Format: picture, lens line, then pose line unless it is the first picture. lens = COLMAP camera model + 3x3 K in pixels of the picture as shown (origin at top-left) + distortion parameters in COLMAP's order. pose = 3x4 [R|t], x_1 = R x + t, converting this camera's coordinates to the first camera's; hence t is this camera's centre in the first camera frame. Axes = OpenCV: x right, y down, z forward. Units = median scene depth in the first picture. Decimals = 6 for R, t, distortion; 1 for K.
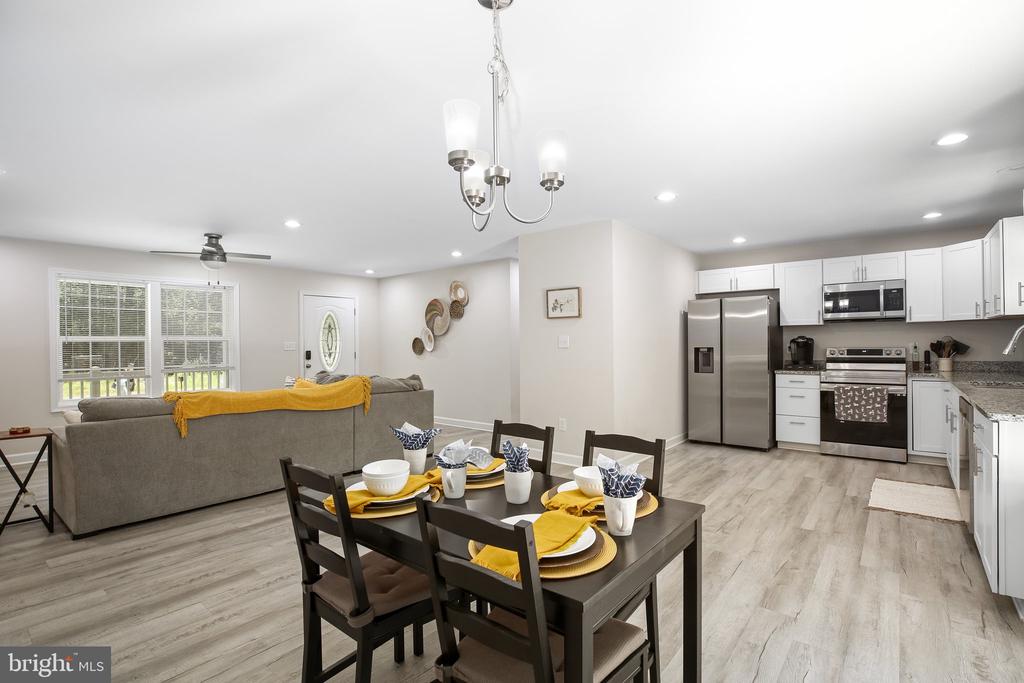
lens RADIAL K [[496.3, 0, 512.0], [0, 496.3, 341.5], [0, 0, 1]] dist [-0.003440, -0.000745]
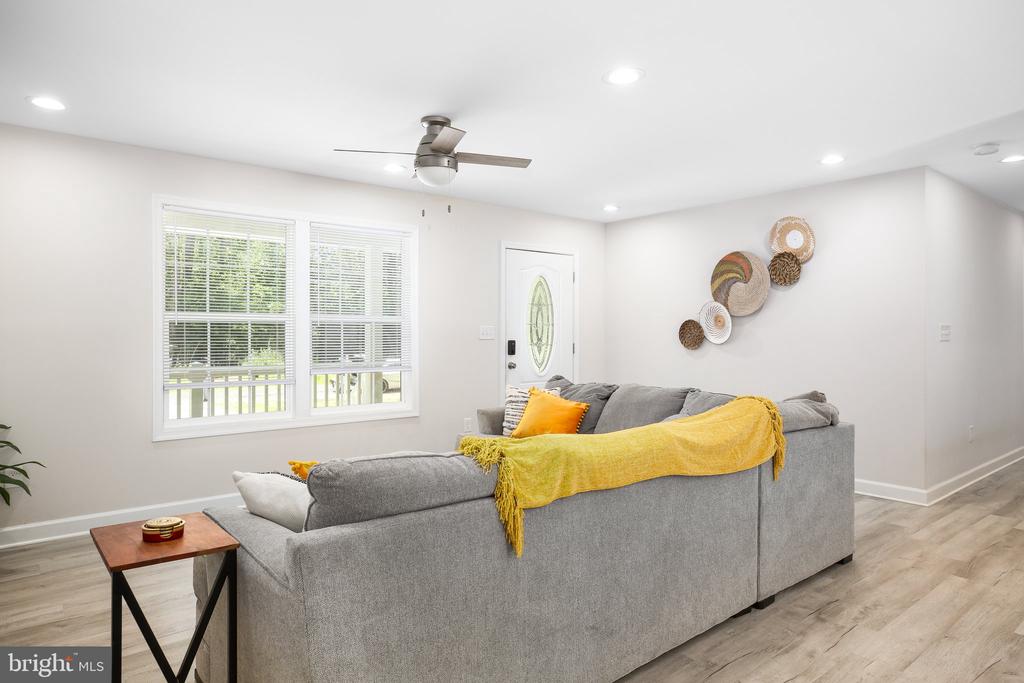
lens RADIAL K [[633.2, 0, 513.7], [0, 633.2, 334.0], [0, 0, 1]] dist [0.002771, 0.001161]
pose [[0.985307, 0.008418, -0.170586, -0.290571], [-0.007471, 0.999953, 0.006192, 0.006361], [0.170630, -0.004827, 0.985323, 0.249979]]
